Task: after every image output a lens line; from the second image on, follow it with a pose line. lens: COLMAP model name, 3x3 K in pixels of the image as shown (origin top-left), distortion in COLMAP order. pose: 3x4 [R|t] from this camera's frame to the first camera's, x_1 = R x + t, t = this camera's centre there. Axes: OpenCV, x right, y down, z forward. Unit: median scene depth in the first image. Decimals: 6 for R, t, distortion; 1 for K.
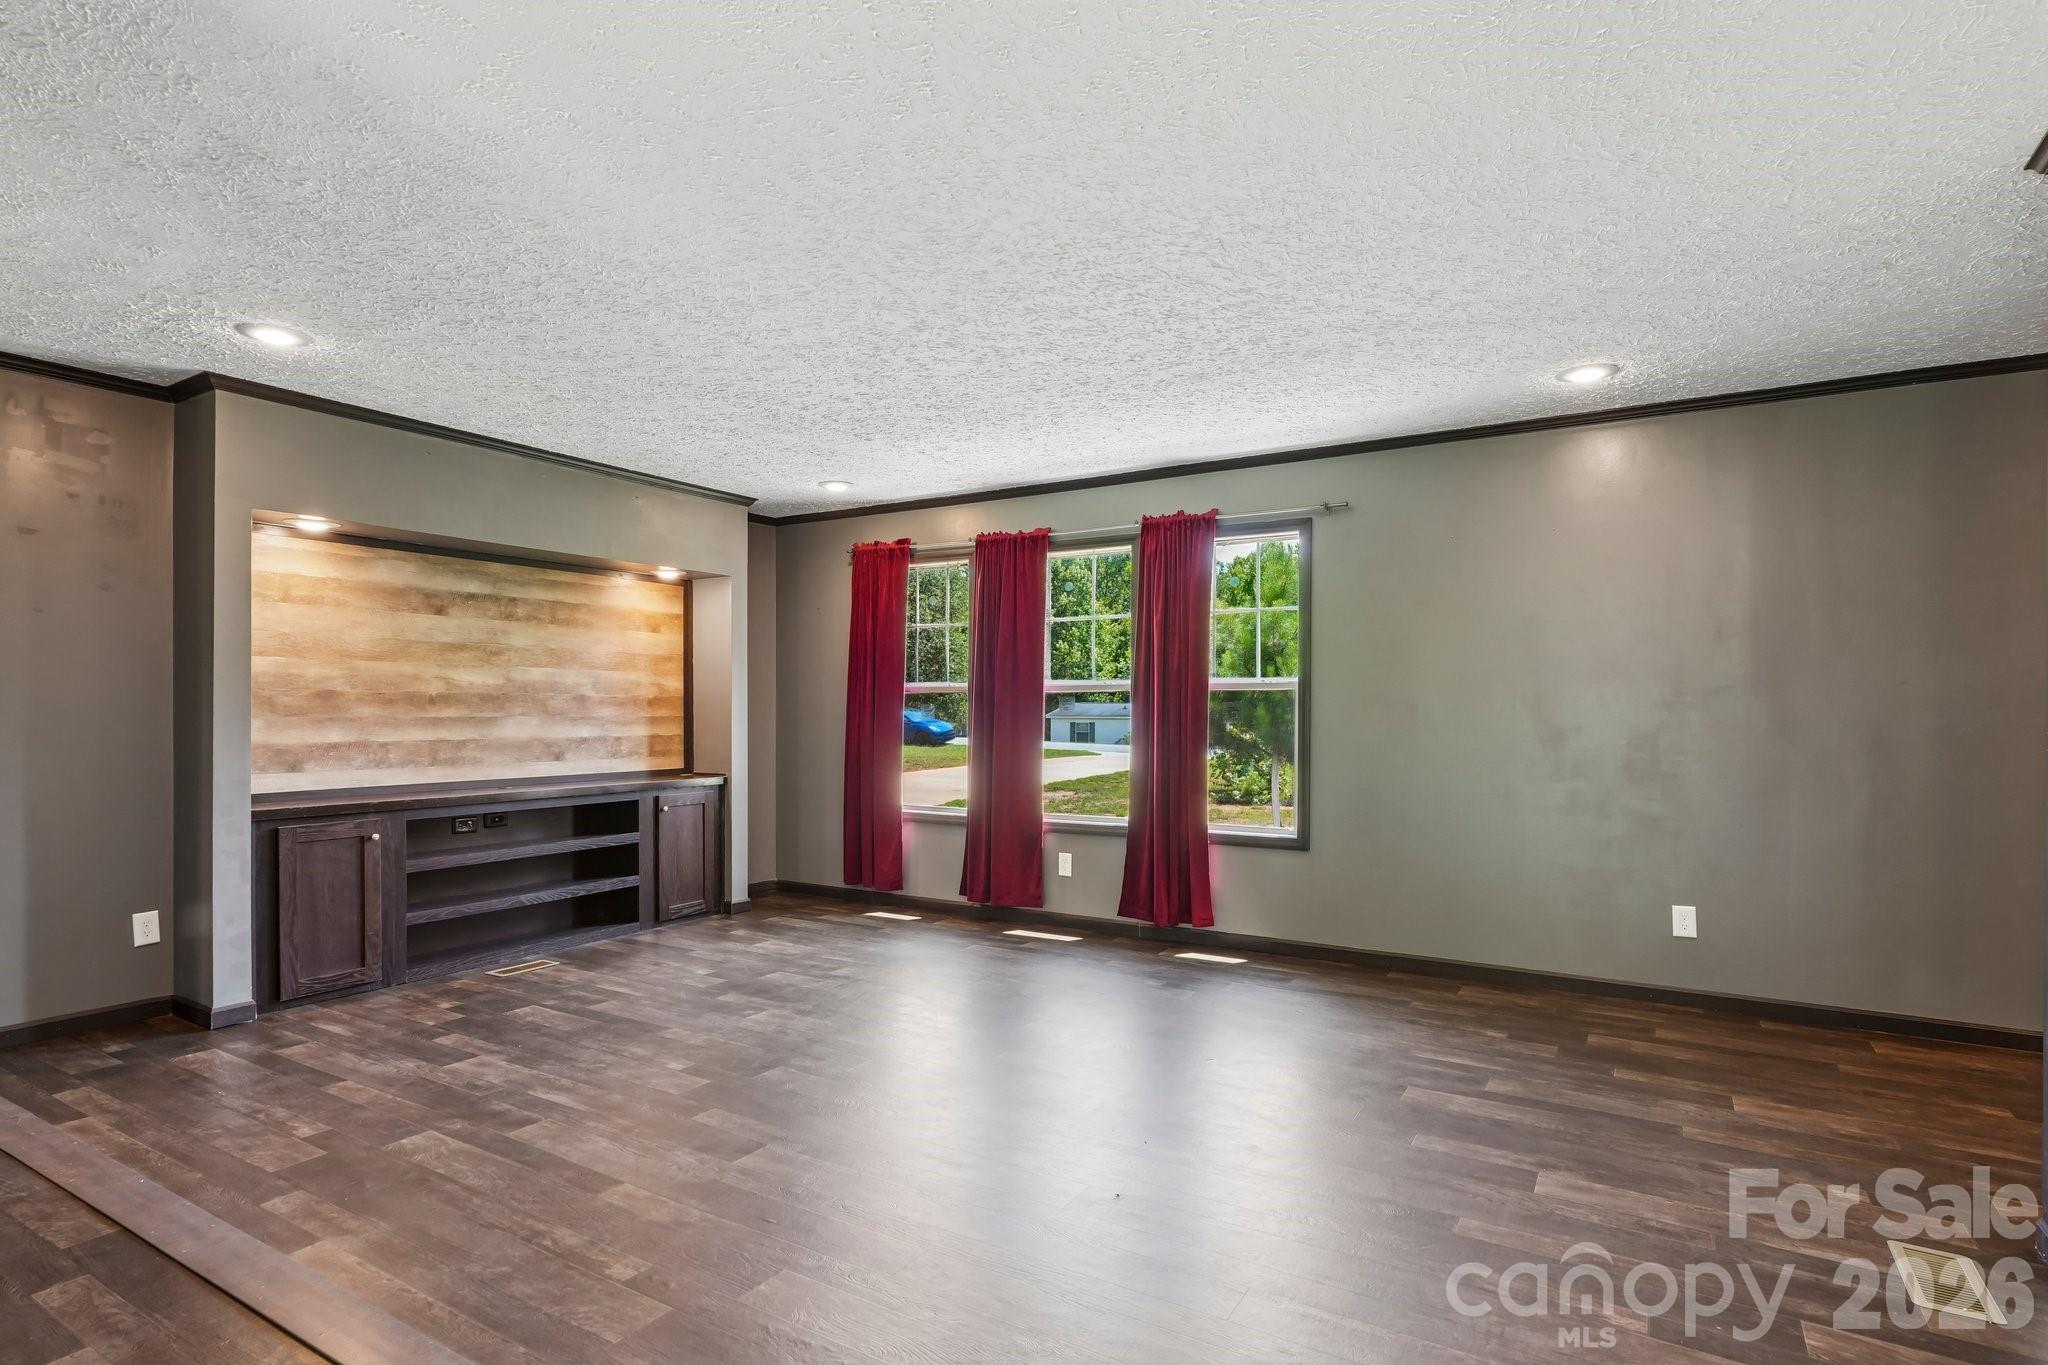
lens RADIAL K [[1041.4, 0, 1029.6], [0, 1041.4, 698.8], [0, 0, 1]] dist [0.003329, 0.001453]
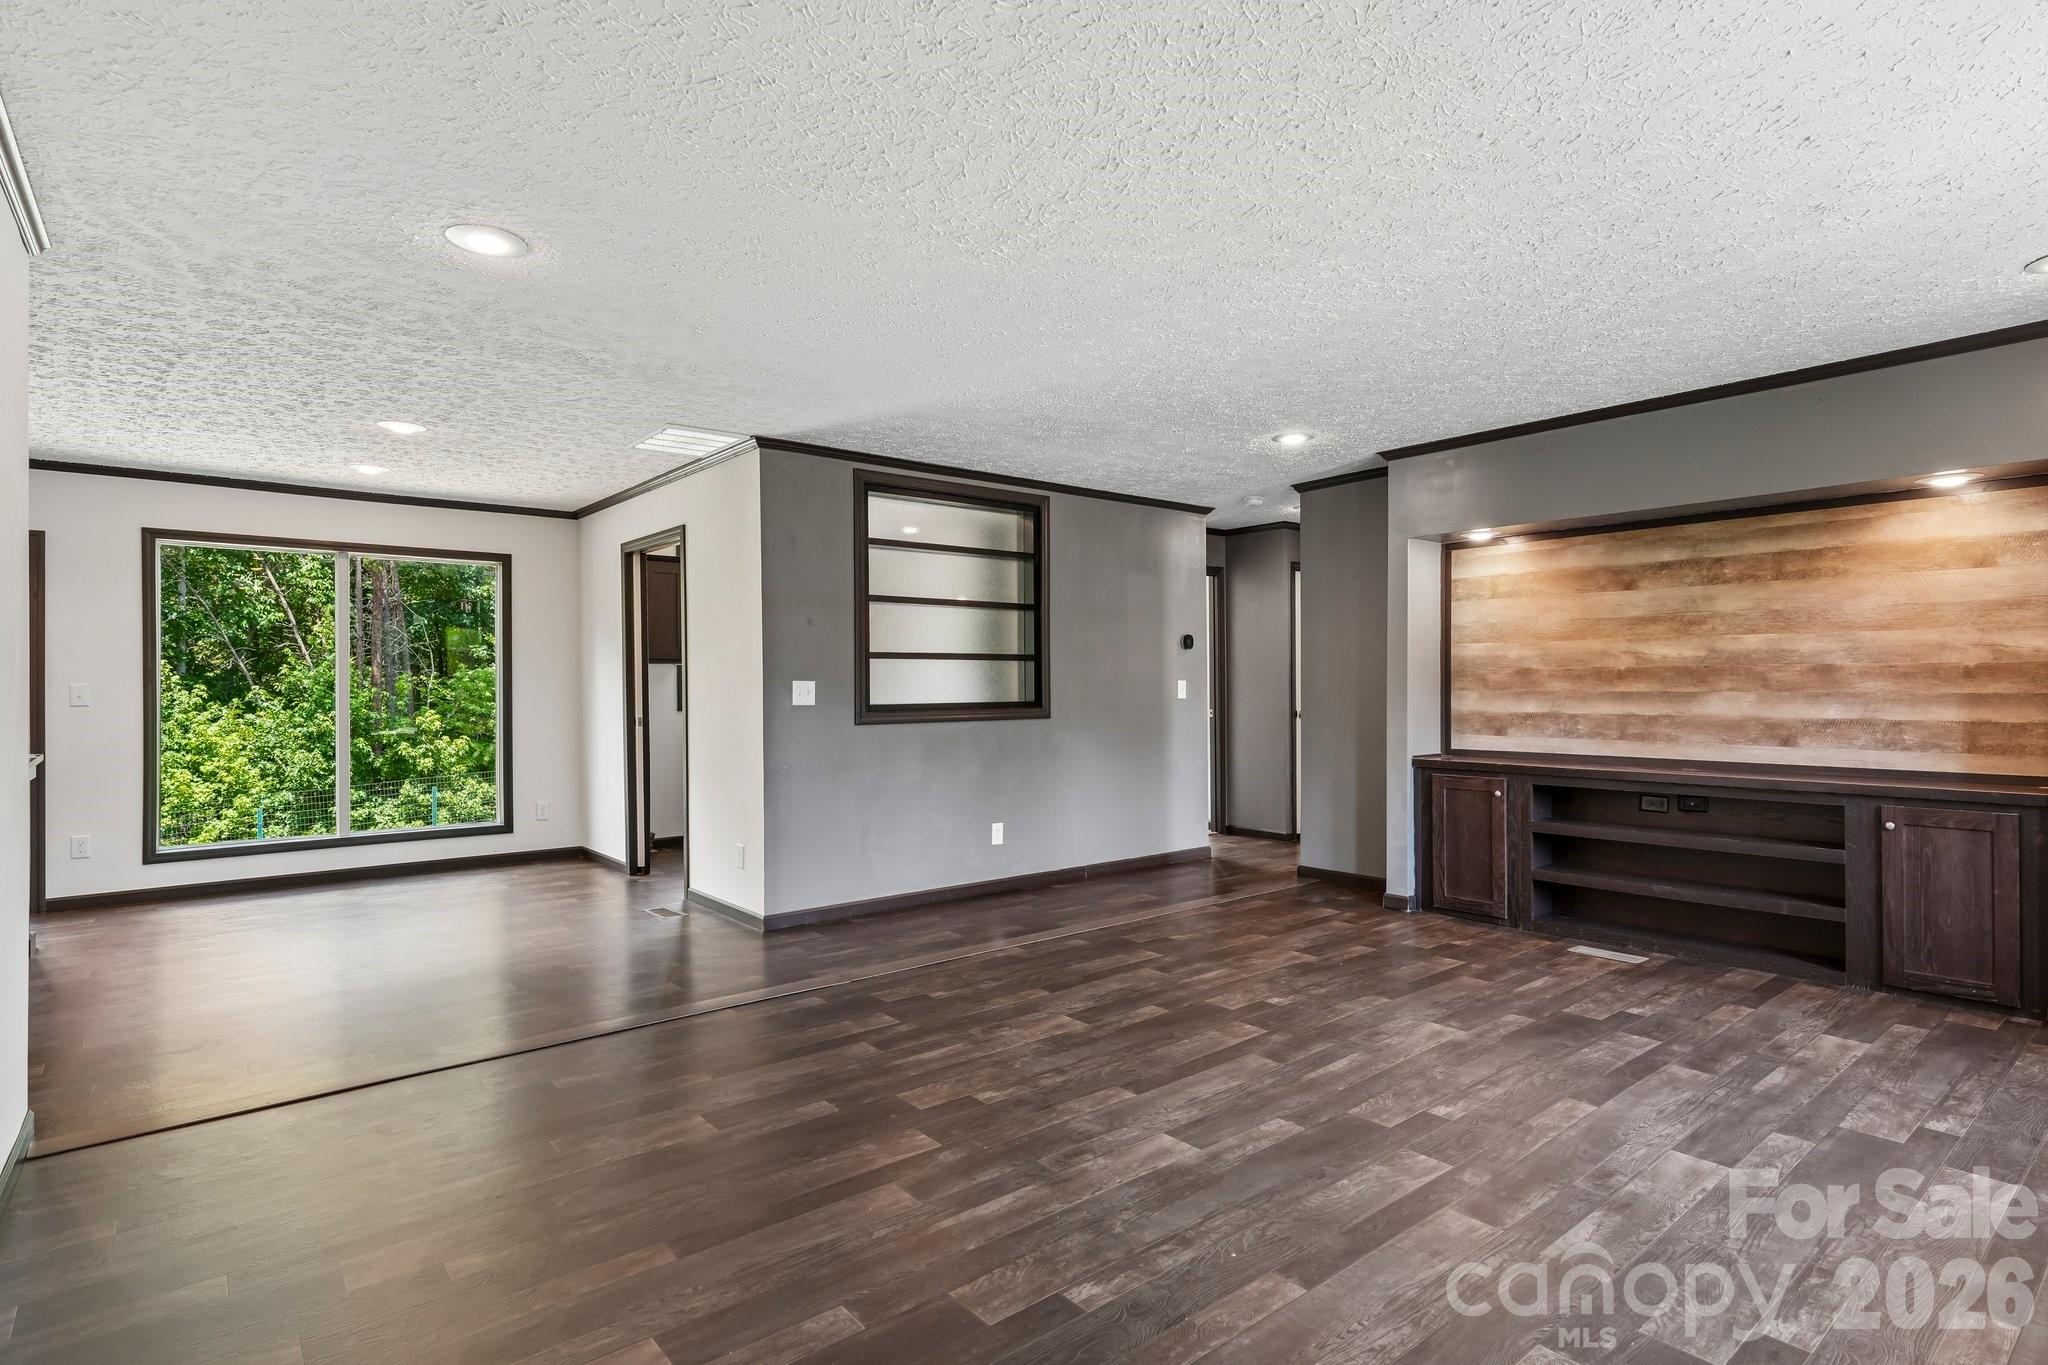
lens RADIAL K [[1025.7, 0, 1024.0], [0, 1025.7, 682.5], [0, 0, 1]] dist [0.001012, -0.000132]
pose [[-0.328545, -0.002189, -0.944486, 0.551896], [0.012909, 0.999893, -0.006808, 0.007816], [0.944400, -0.014430, -0.328482, 0.766055]]
